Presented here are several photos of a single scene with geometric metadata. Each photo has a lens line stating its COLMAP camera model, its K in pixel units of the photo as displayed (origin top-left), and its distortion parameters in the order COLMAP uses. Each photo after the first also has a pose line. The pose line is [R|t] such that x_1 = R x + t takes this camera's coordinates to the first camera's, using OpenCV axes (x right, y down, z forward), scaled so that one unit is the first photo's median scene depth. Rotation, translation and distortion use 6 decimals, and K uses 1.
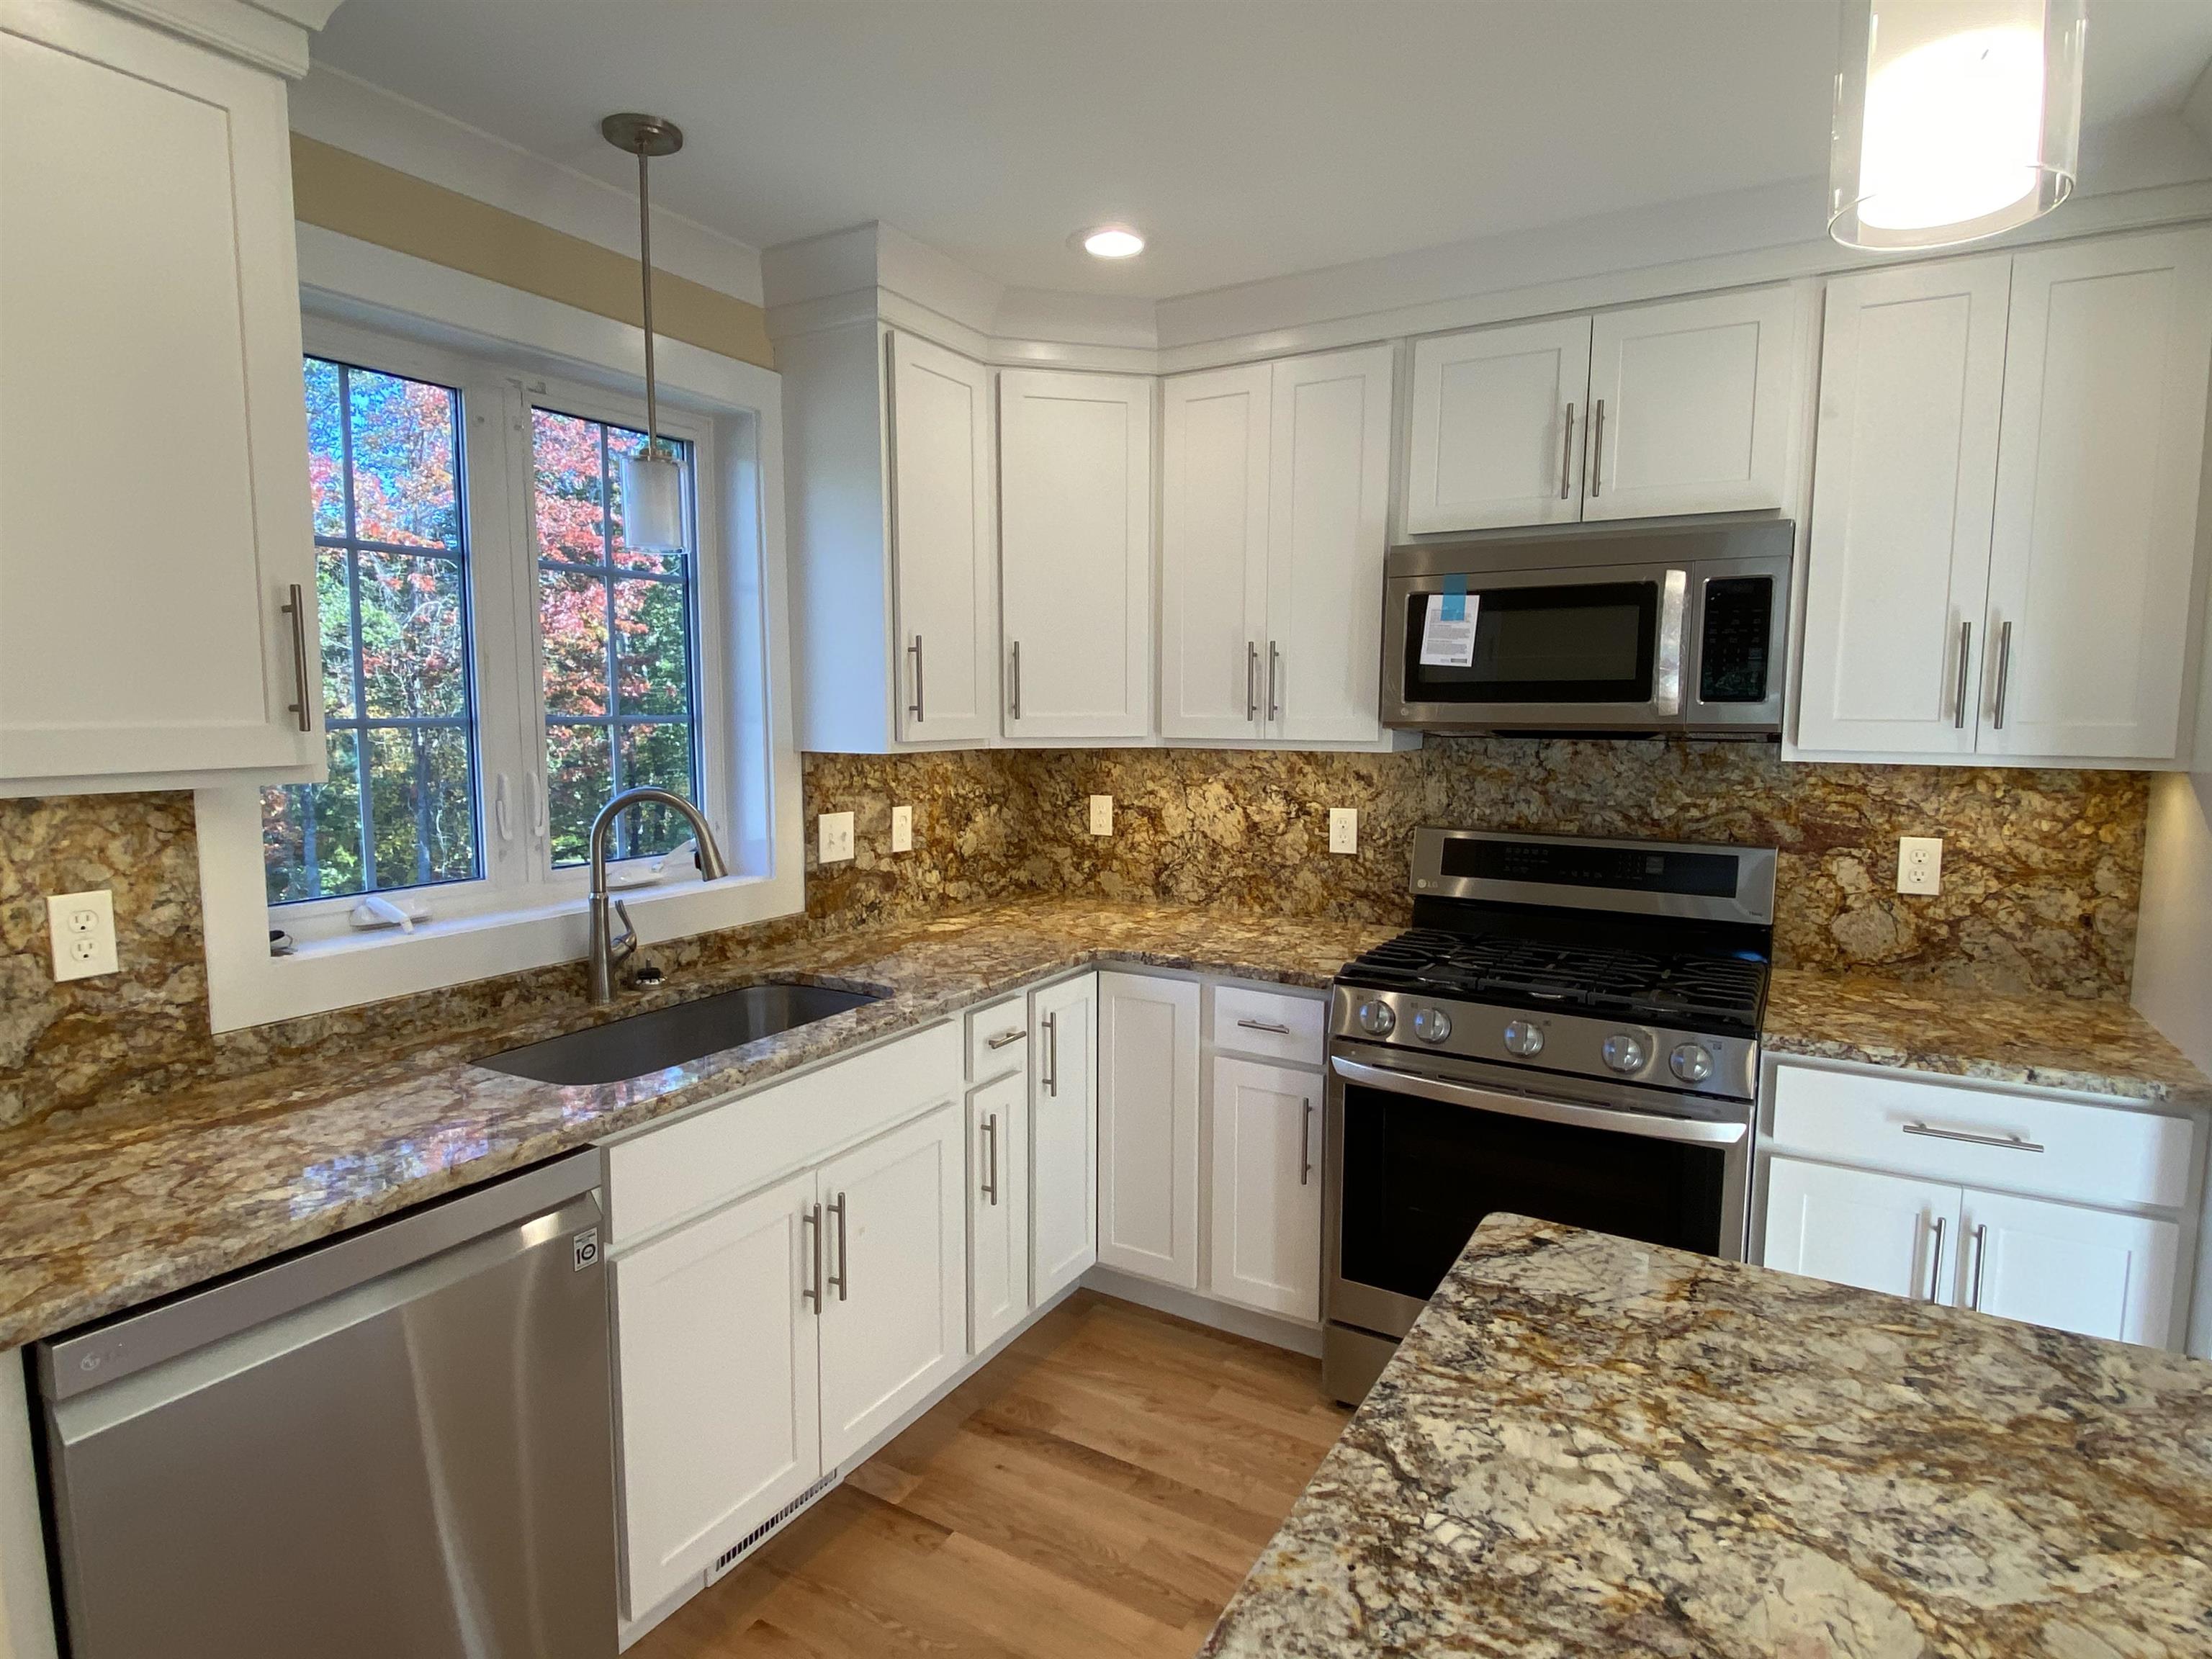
lens RADIAL K [[1188.4, 0, 1083.1], [0, 1188.4, 827.4], [0, 0, 1]] dist [0.028067, -0.030330]
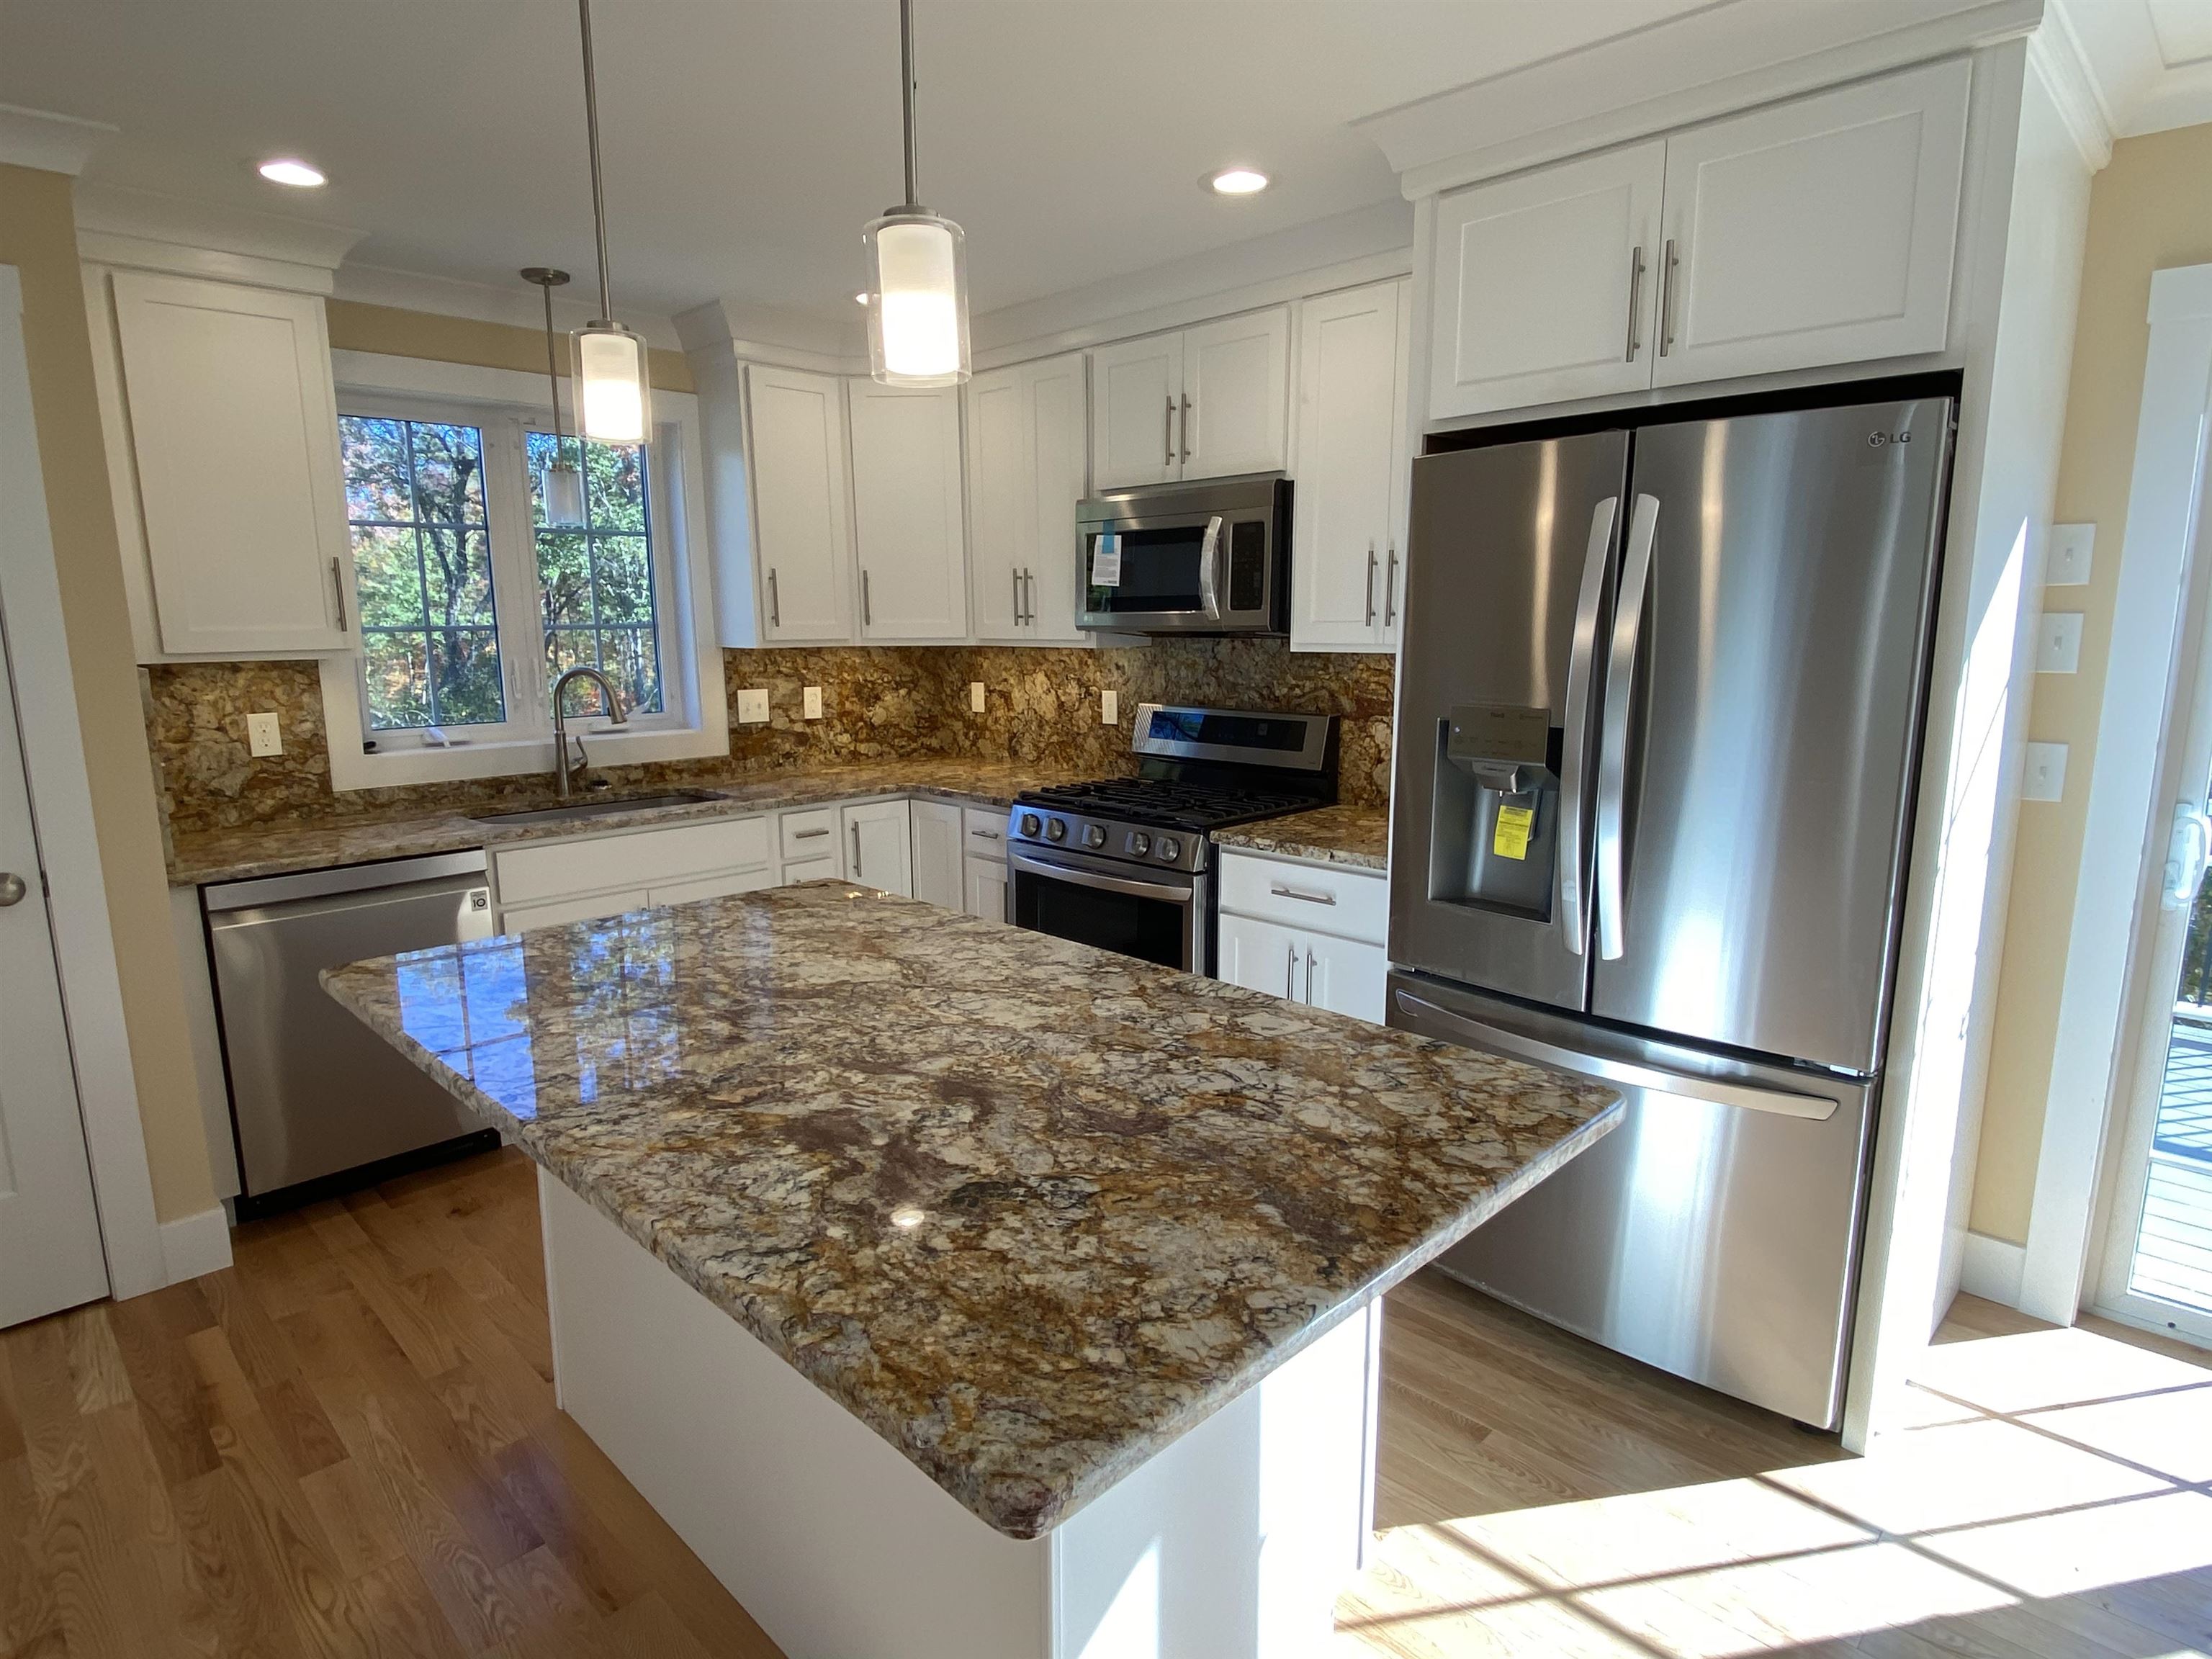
lens RADIAL K [[1188.4, 0, 1097.8], [0, 1188.4, 828.7], [0, 0, 1]] dist [0.028067, -0.030330]
pose [[0.970668, 0.033421, -0.238089, 0.641803], [-0.016063, 0.997093, 0.074477, 0.048576], [0.239886, -0.068468, 0.968384, -0.396012]]
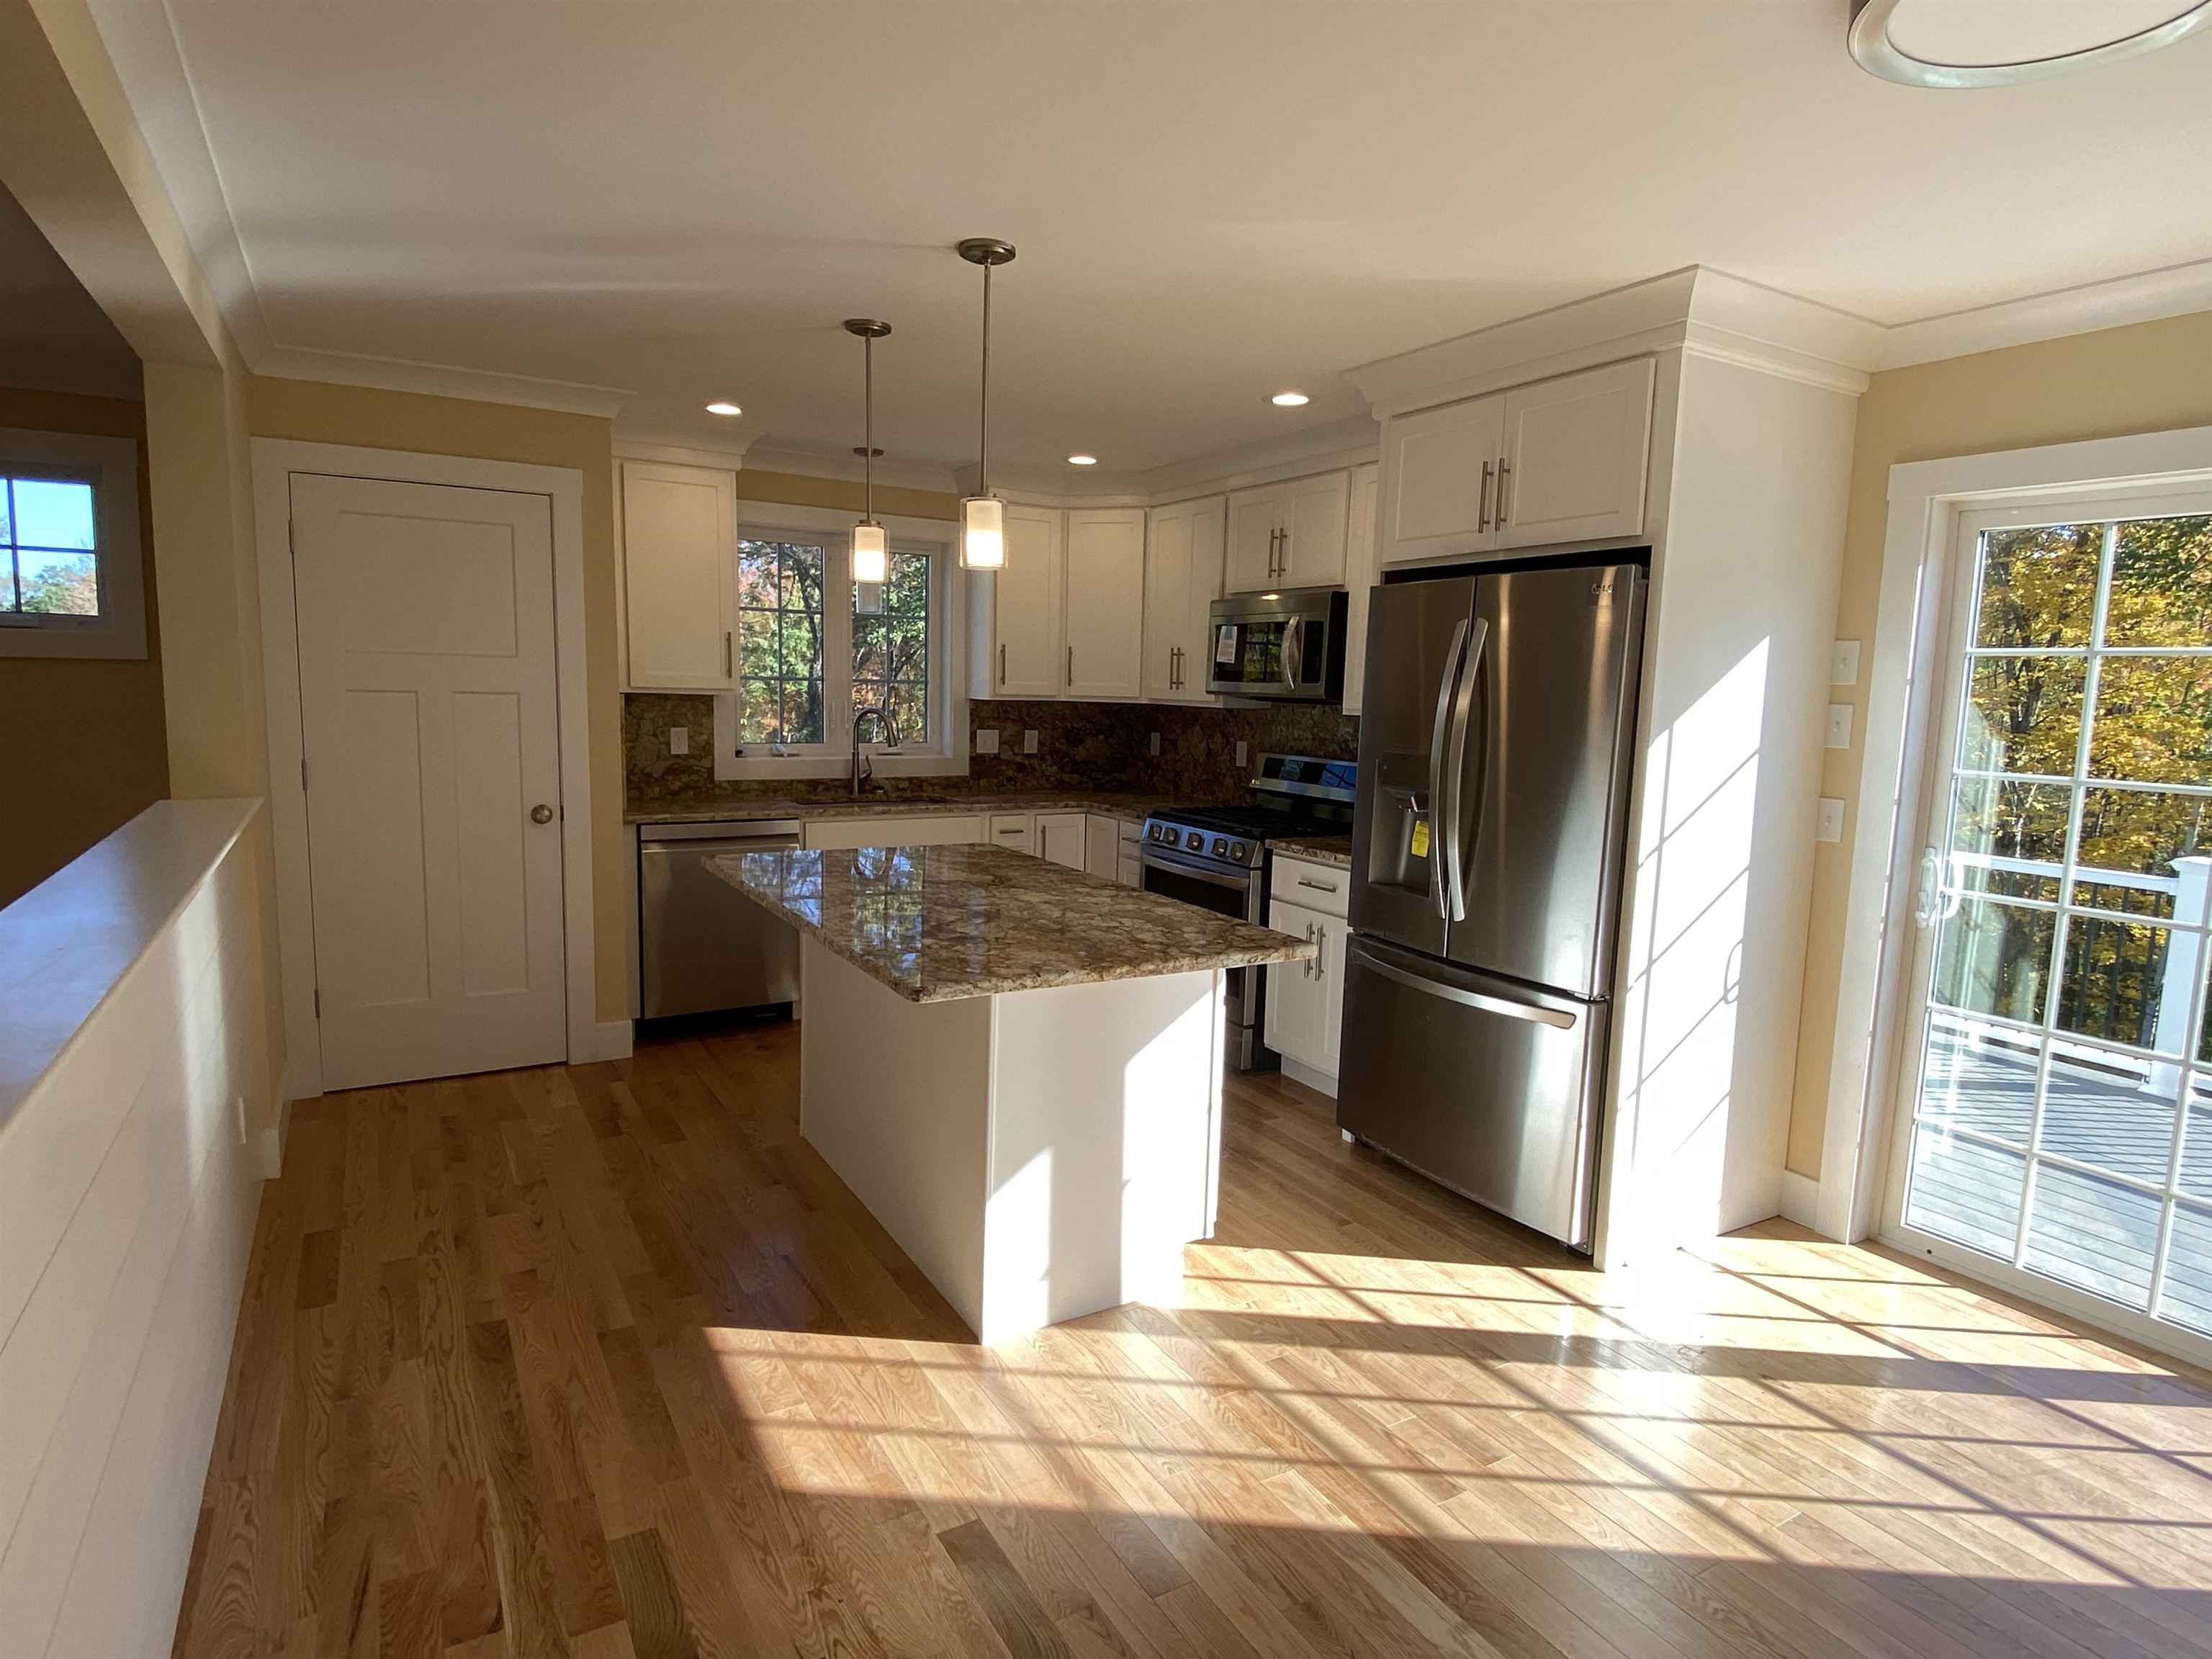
lens RADIAL K [[1188.4, 0, 1095.1], [0, 1188.4, 821.7], [0, 0, 1]] dist [0.028067, -0.030330]
pose [[0.875923, 0.077820, -0.476133, 1.061222], [-0.075162, 0.996866, 0.024658, 0.091898], [0.476560, 0.014189, 0.879027, -0.805145]]
